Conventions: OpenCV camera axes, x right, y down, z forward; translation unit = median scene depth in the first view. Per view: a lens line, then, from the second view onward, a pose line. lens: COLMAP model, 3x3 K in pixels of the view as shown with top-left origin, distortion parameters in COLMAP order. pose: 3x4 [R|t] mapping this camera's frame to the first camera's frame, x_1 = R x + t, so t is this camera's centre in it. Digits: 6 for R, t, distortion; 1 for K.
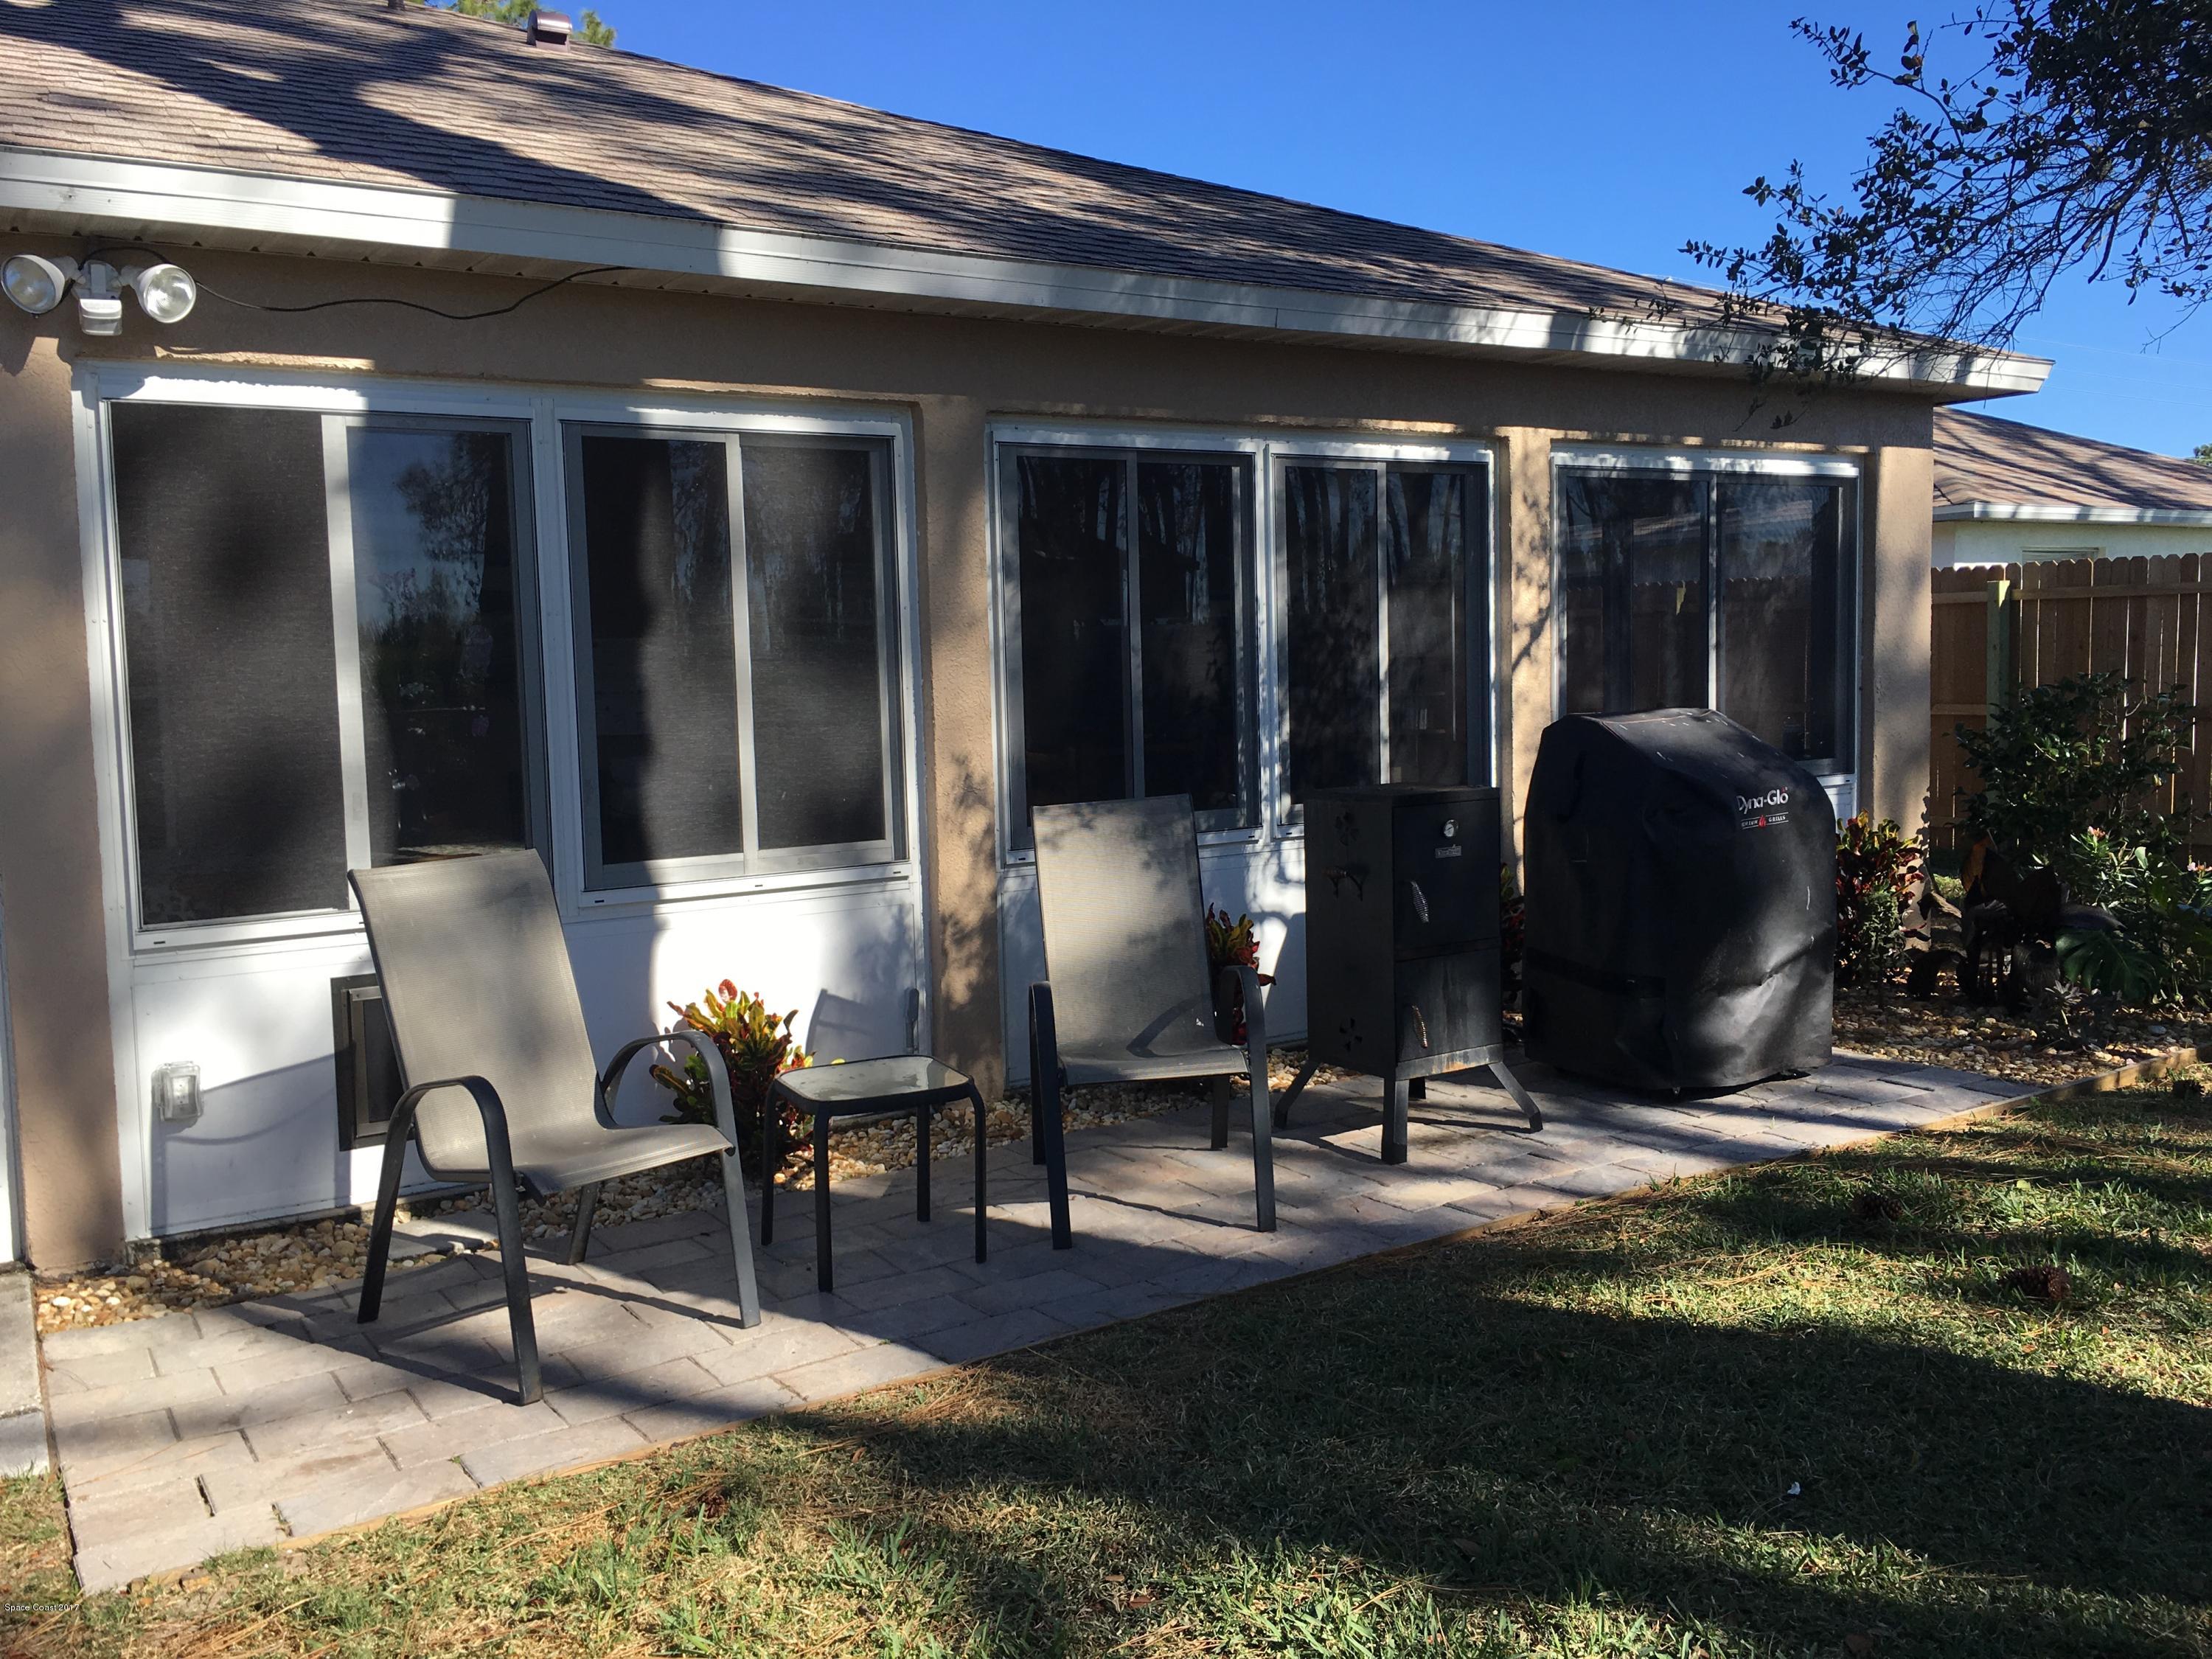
lens RADIAL K [[1862.5, 0, 1099.9], [0, 1862.5, 814.7], [0, 0, 1]] dist [0.012731, -0.012716]
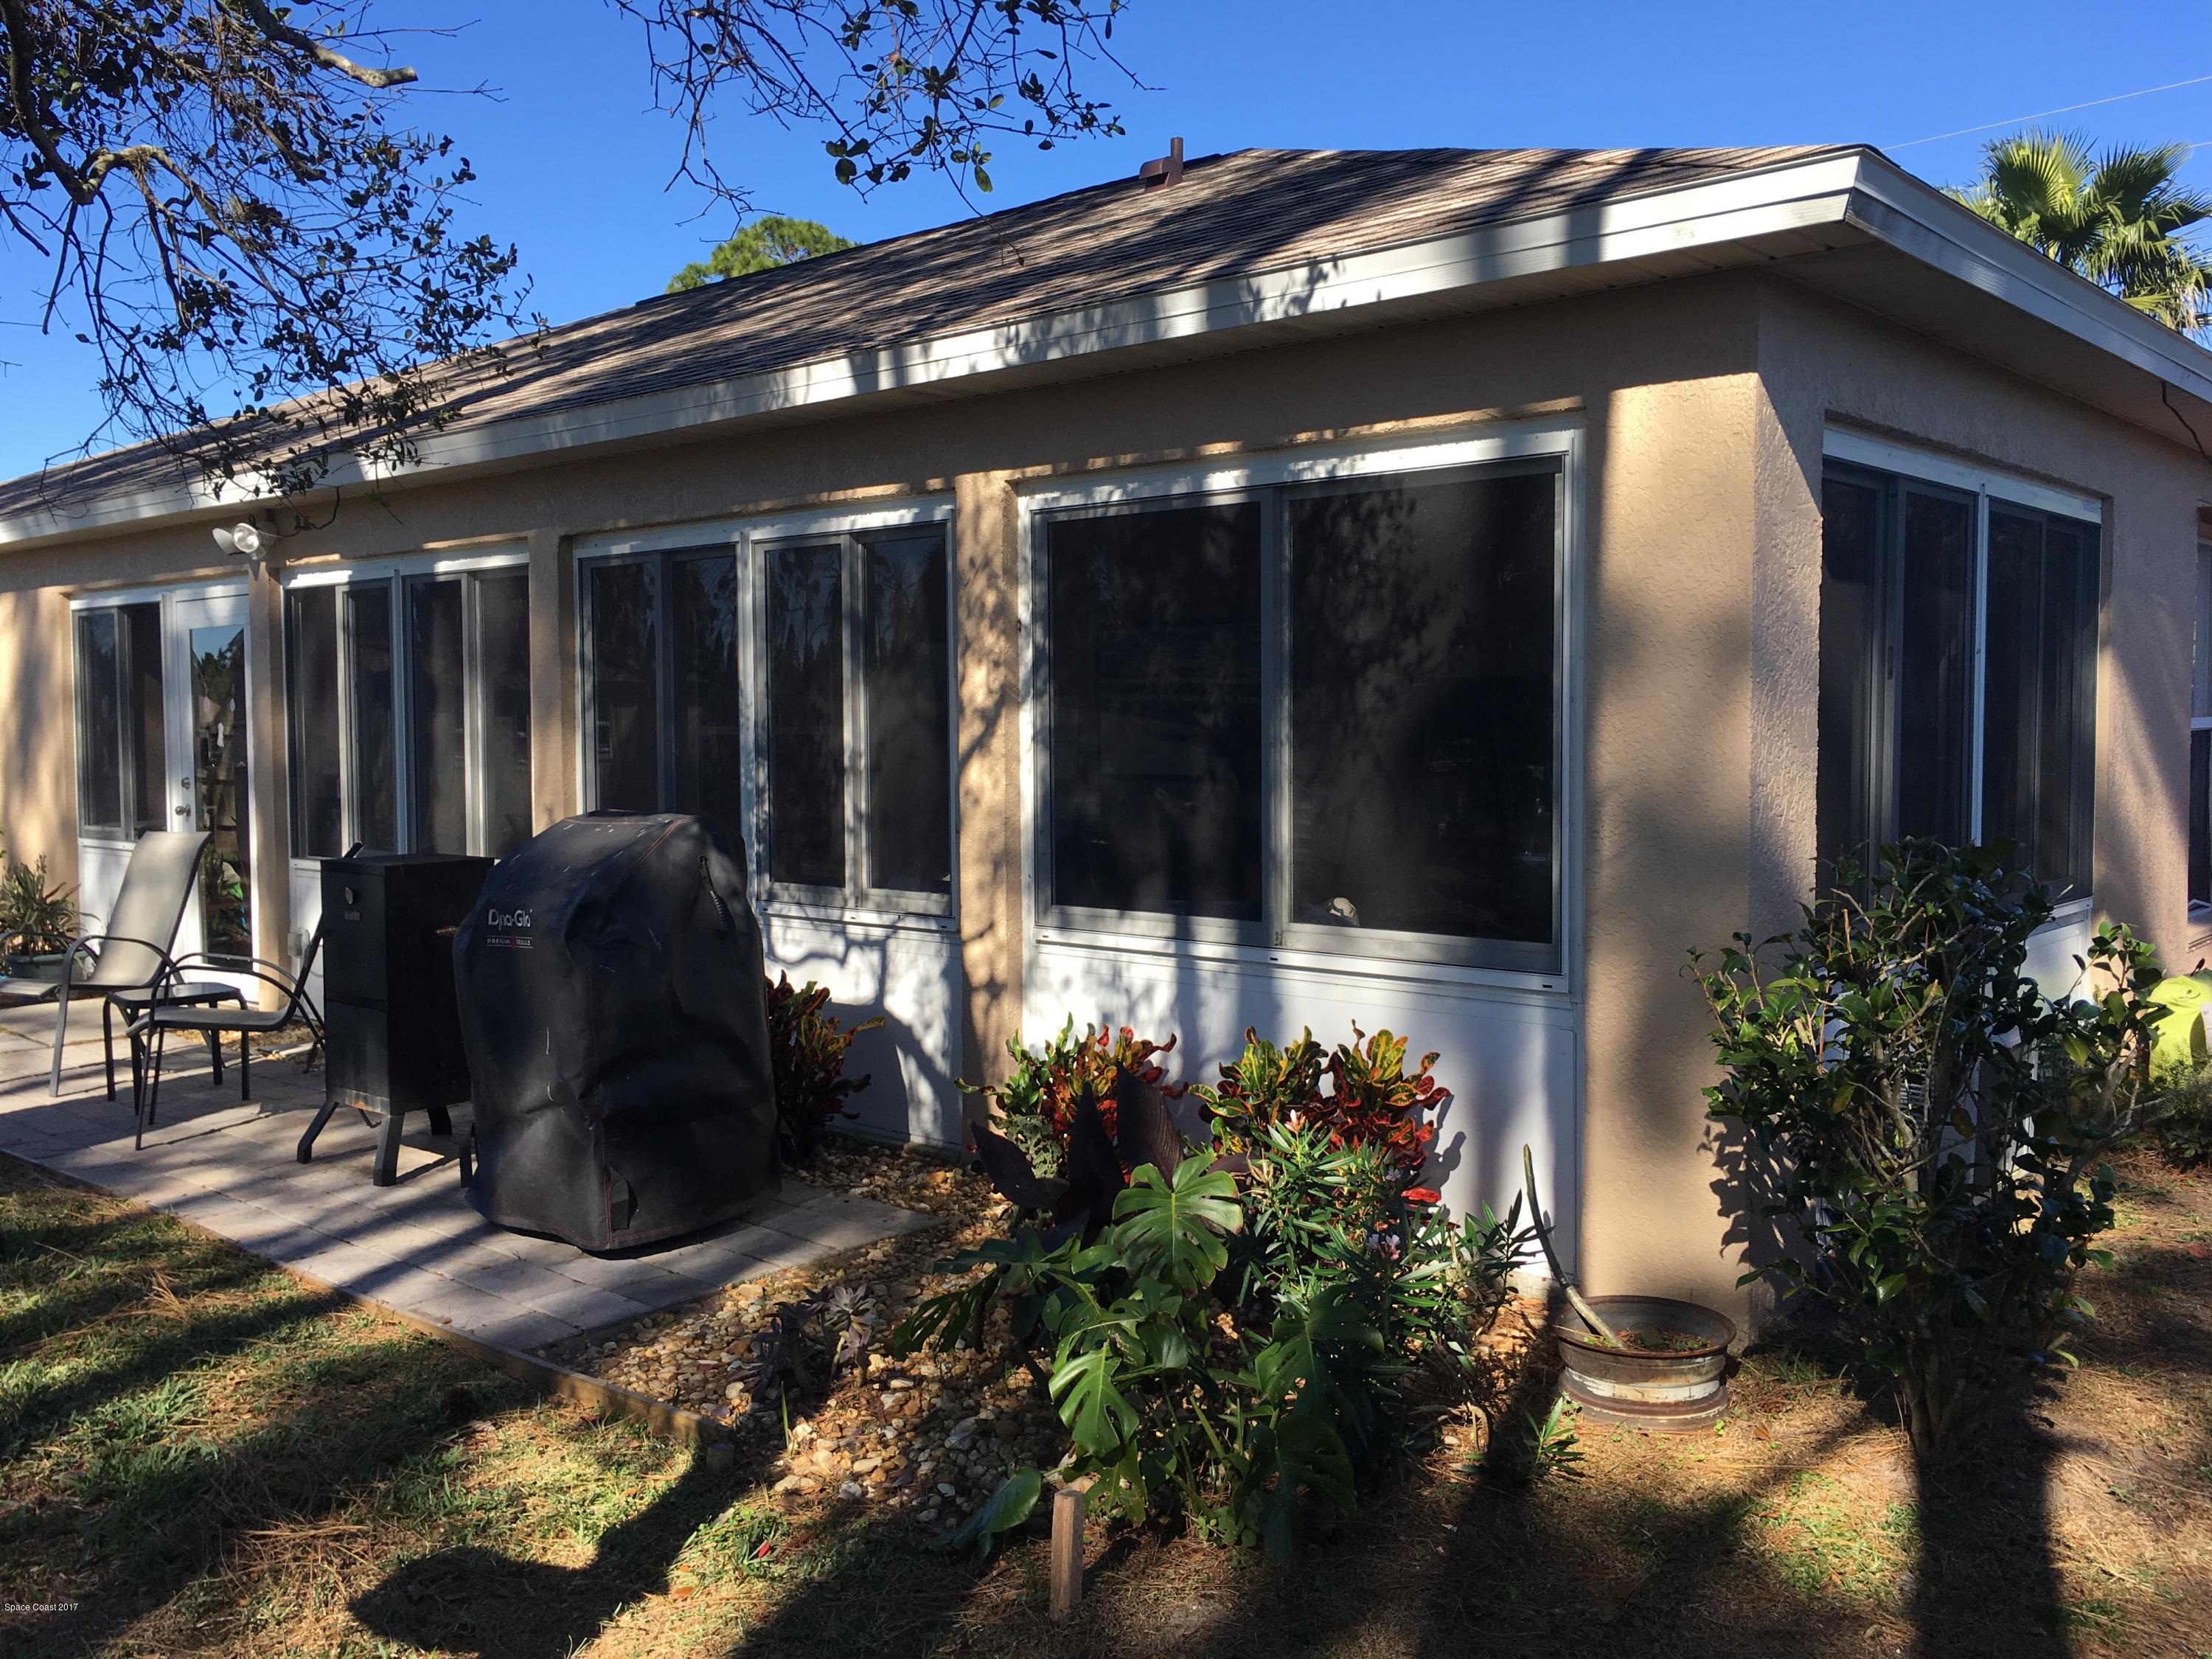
lens RADIAL K [[1862.5, 0, 1101.6], [0, 1862.5, 842.4], [0, 0, 1]] dist [0.012731, -0.012716]
pose [[0.272042, 0.102090, -0.956855, 1.070862], [-0.073208, 0.993670, 0.085204, -0.118585], [0.959497, 0.046870, 0.277794, 0.833012]]
